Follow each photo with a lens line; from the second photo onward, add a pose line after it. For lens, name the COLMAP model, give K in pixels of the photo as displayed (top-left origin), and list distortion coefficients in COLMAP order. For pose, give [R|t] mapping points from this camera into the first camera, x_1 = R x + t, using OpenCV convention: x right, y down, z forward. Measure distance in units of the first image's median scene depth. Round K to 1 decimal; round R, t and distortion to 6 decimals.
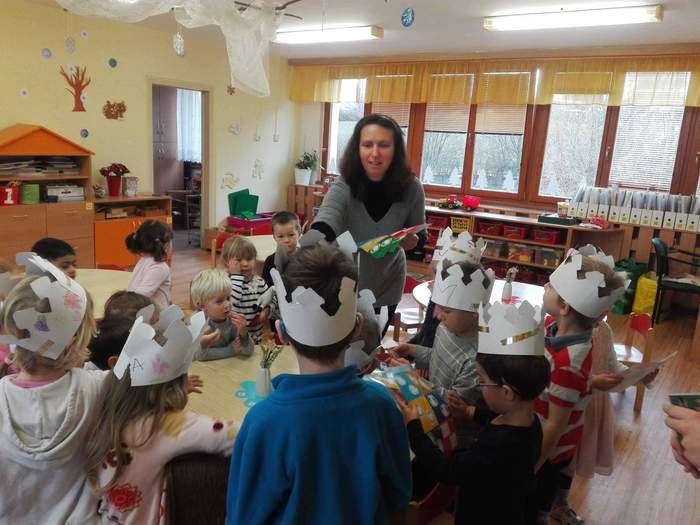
lens RADIAL K [[579.0, 0, 334.5], [0, 579.0, 263.9], [0, 0, 1]] dist [0.121342, -0.205424]
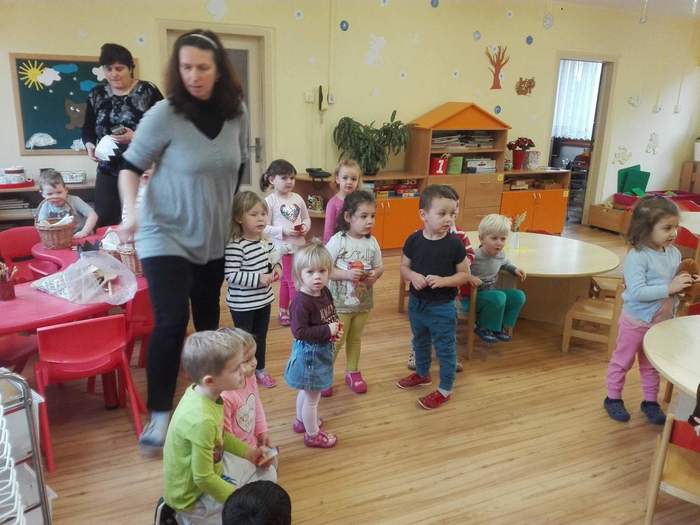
lens RADIAL K [[579.0, 0, 334.5], [0, 579.0, 263.9], [0, 0, 1]] dist [0.121342, -0.205424]
pose [[0.874649, 0.091388, -0.476064, -0.137527], [-0.078547, 0.995809, 0.046852, 0.028492], [0.478351, -0.003586, 0.878161, -0.074309]]
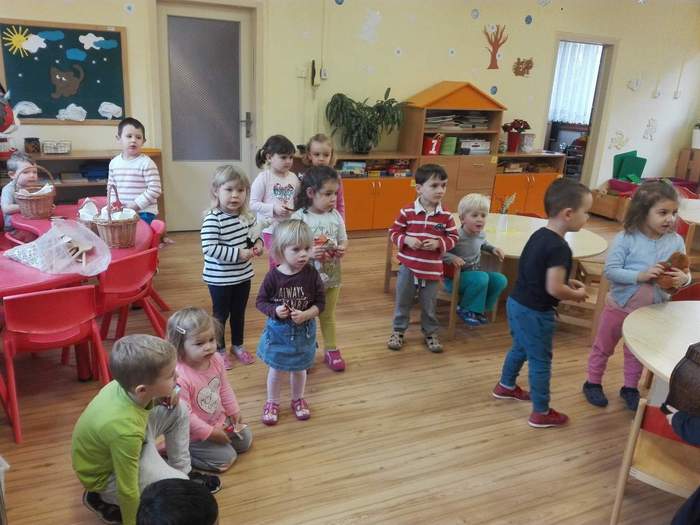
lens RADIAL K [[579.0, 0, 334.5], [0, 579.0, 263.9], [0, 0, 1]] dist [0.121342, -0.205424]
pose [[0.873387, 0.128521, -0.469763, -0.128402], [-0.103741, 0.991511, 0.078388, 0.030877], [0.475850, -0.019729, 0.879305, -0.061067]]
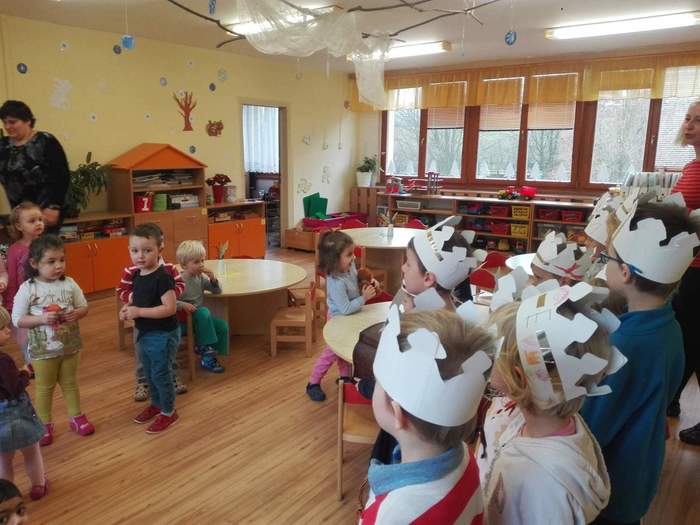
lens RADIAL K [[579.0, 0, 334.5], [0, 579.0, 263.9], [0, 0, 1]] dist [0.121342, -0.205424]
pose [[0.998360, -0.048721, -0.030075, -0.112629], [0.048260, 0.998709, -0.015859, 0.031824], [0.030808, 0.014382, 0.999422, -0.125794]]
